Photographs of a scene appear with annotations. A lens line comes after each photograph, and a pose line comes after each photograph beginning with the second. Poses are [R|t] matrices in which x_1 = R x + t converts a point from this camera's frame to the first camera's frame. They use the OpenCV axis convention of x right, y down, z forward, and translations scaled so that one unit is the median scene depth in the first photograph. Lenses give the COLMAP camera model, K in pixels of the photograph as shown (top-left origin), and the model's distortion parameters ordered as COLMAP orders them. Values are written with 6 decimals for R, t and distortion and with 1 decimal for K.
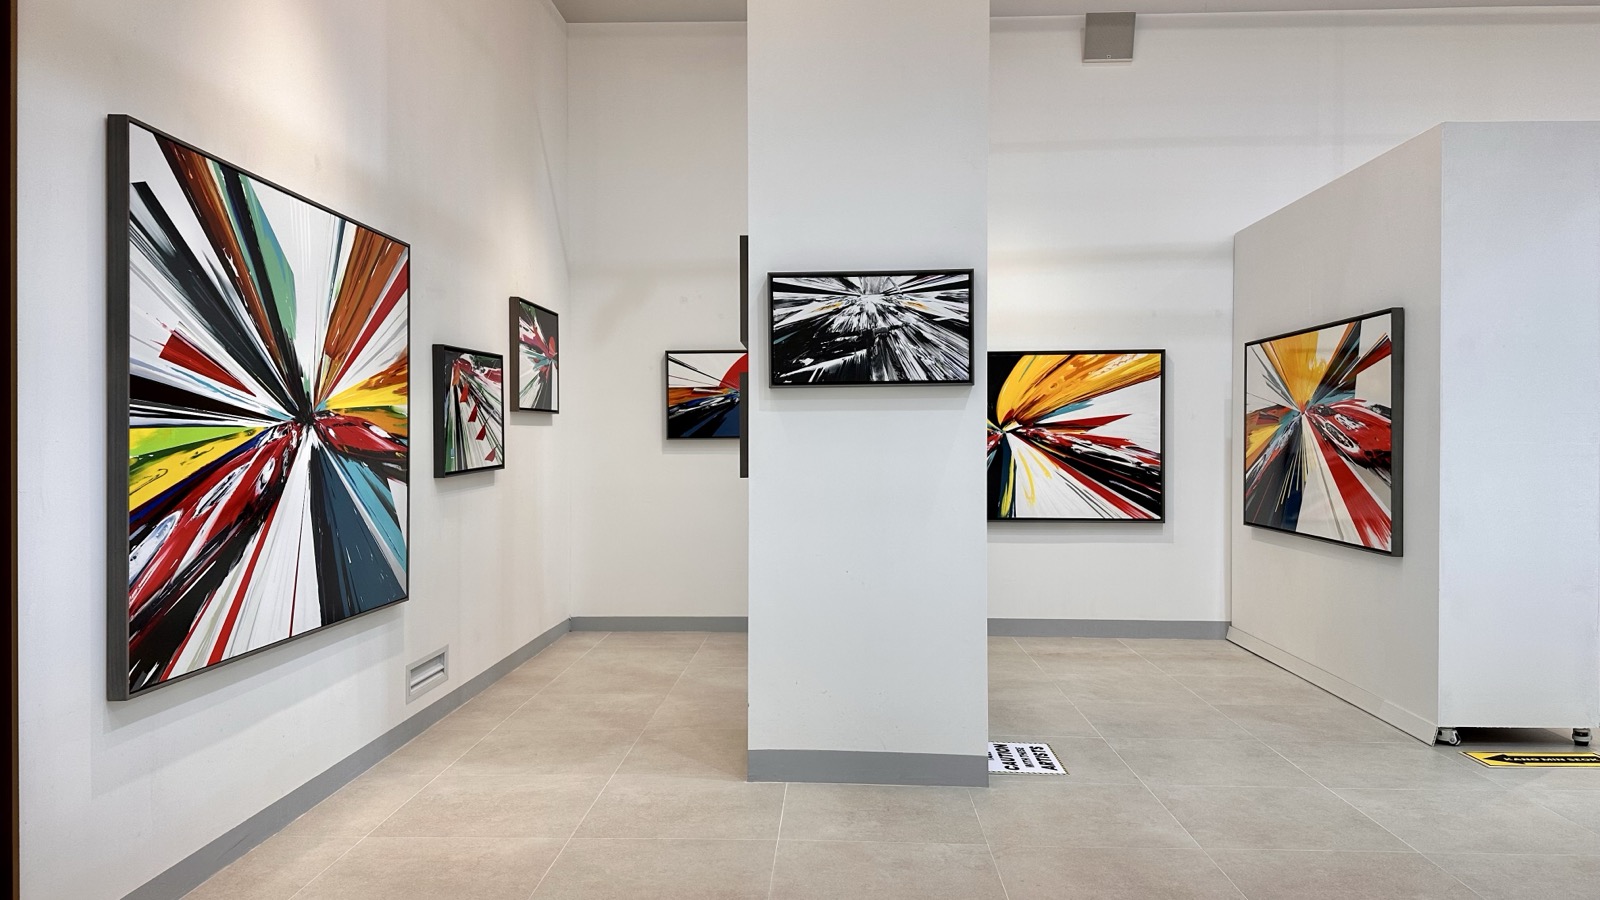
lens RADIAL K [[1098.1, 0, 798.4], [0, 1098.1, 450.6], [0, 0, 1]] dist [0.163210, -0.307162]
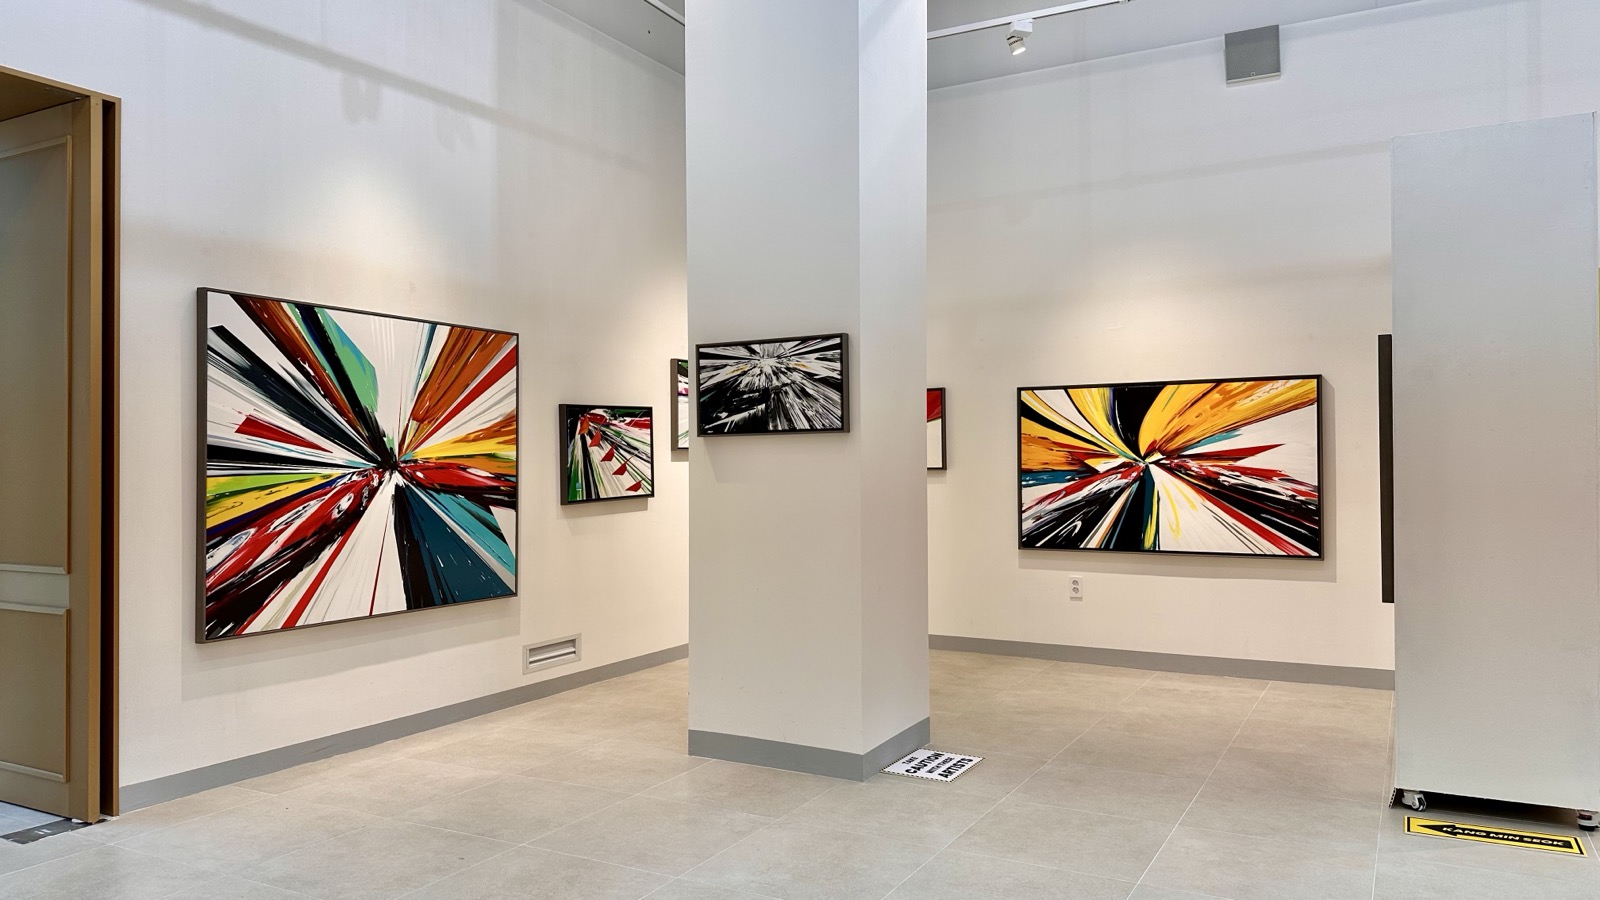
lens RADIAL K [[1098.1, 0, 798.4], [0, 1098.1, 450.6], [0, 0, 1]] dist [0.163210, -0.307162]
pose [[0.896573, -0.010497, -0.442772, 0.453747], [0.002351, 0.999818, -0.018944, -0.013033], [0.442890, 0.015944, 0.896434, -0.044541]]
